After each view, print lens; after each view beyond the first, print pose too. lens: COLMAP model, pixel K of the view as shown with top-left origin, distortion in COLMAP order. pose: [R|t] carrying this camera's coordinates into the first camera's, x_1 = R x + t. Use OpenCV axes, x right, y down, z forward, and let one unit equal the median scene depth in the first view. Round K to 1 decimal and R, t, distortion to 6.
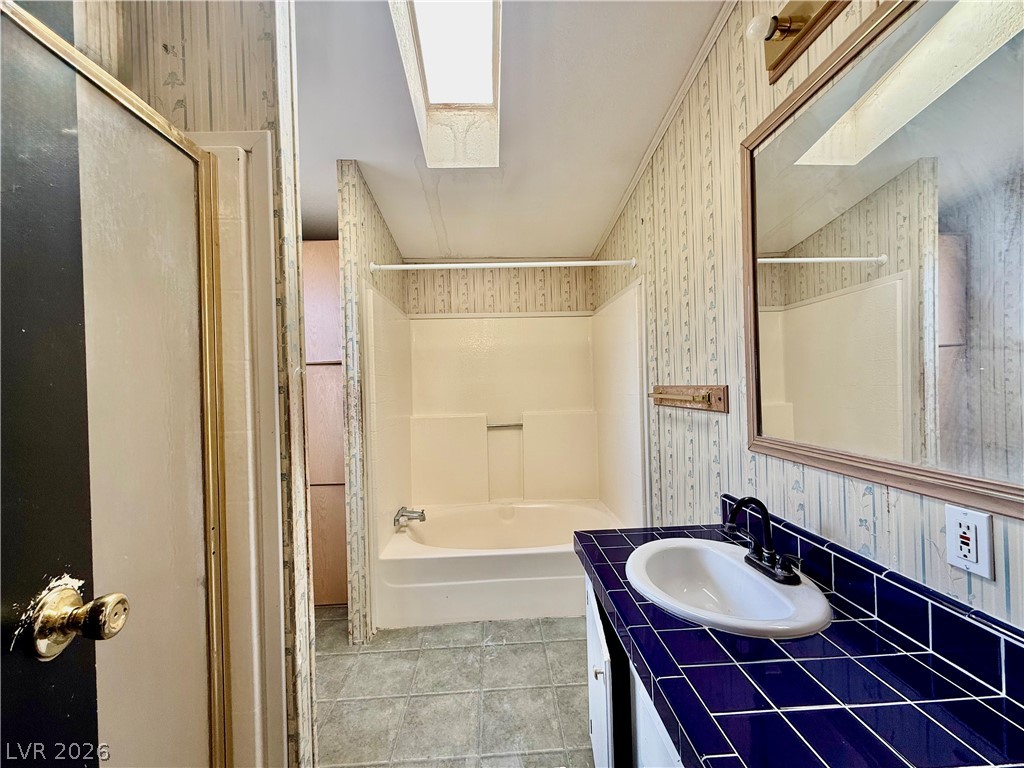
lens RADIAL K [[407.4, 0, 512.1], [0, 407.4, 385.5], [0, 0, 1]] dist [-0.000839, 0.000238]
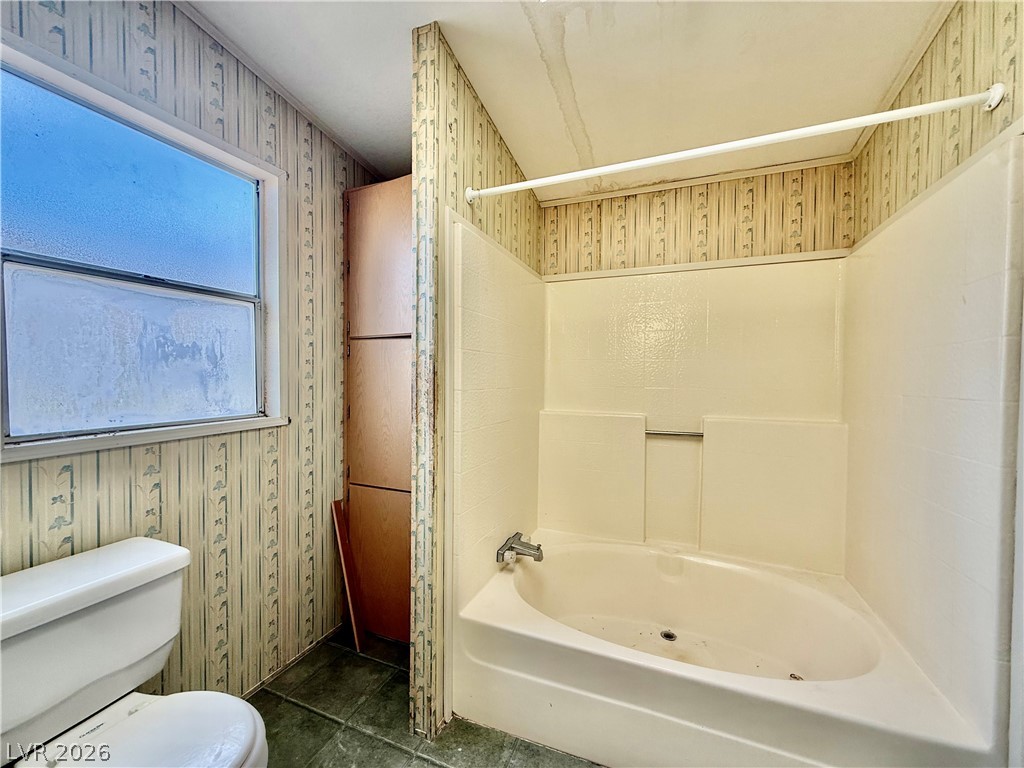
lens RADIAL K [[407.4, 0, 512.1], [0, 407.4, 385.5], [0, 0, 1]] dist [-0.000839, 0.000238]
pose [[0.905834, 0.041557, -0.421590, 0.027312], [-0.031696, 0.999036, 0.030374, 0.010921], [0.422446, -0.014151, 0.906278, 0.385857]]
